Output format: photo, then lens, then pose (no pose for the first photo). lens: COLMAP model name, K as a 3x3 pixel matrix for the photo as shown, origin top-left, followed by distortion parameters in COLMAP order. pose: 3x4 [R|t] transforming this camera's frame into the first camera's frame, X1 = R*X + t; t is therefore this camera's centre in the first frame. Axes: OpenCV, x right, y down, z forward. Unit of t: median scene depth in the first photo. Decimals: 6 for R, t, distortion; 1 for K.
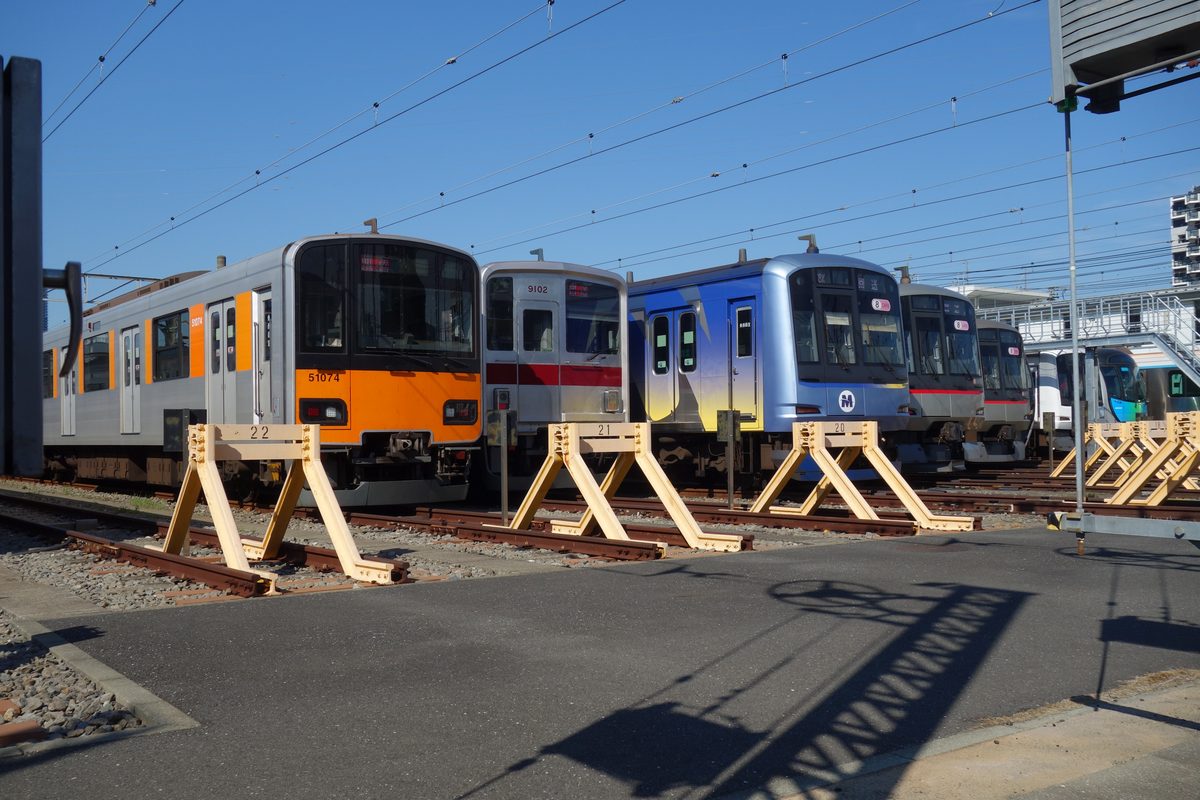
lens RADIAL K [[1207.9, 0, 596.4], [0, 1207.9, 397.9], [0, 0, 1]] dist [0.009461, 0.000000]
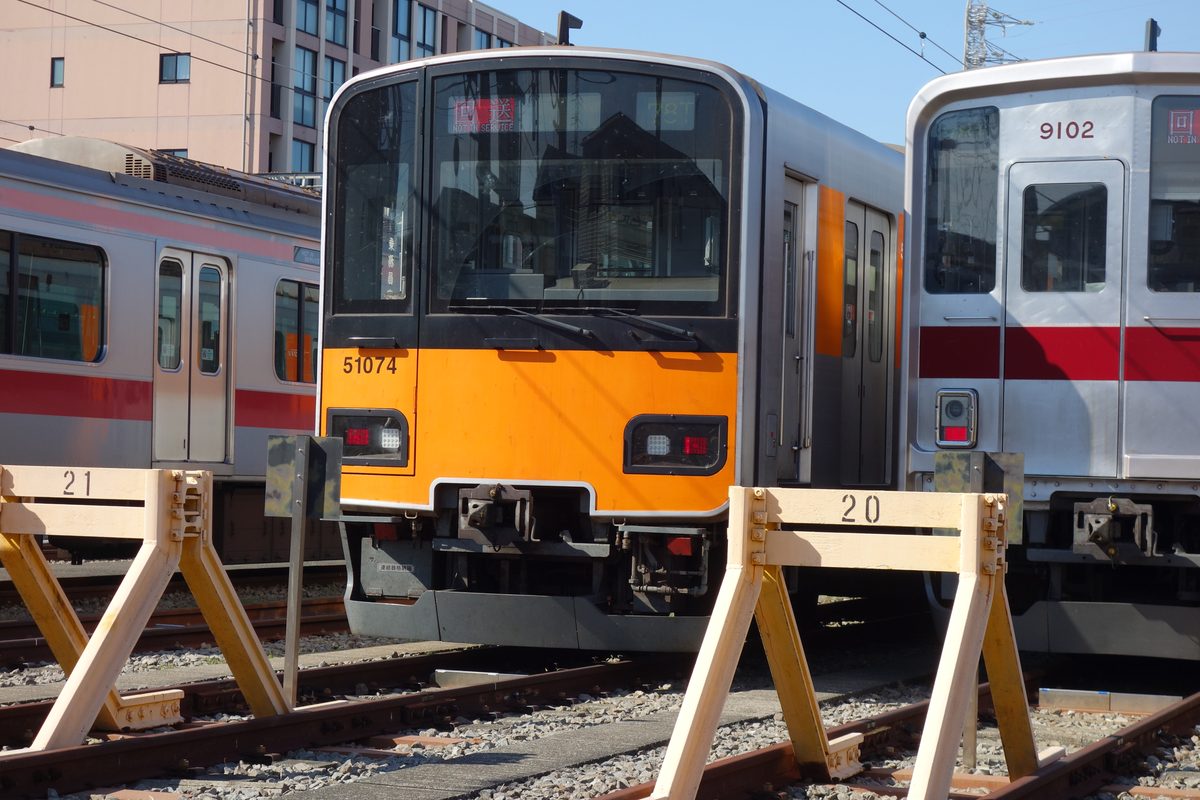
lens RADIAL K [[2577.6, 0, 602.6], [0, 2577.6, 404.2], [0, 0, 1]] dist [0.098451, 0.000000]
pose [[0.550493, 0.004782, -0.834826, 0.637895], [-0.008162, 0.999967, 0.000345, -0.002531], [0.834800, 0.006624, 0.550514, 0.489878]]
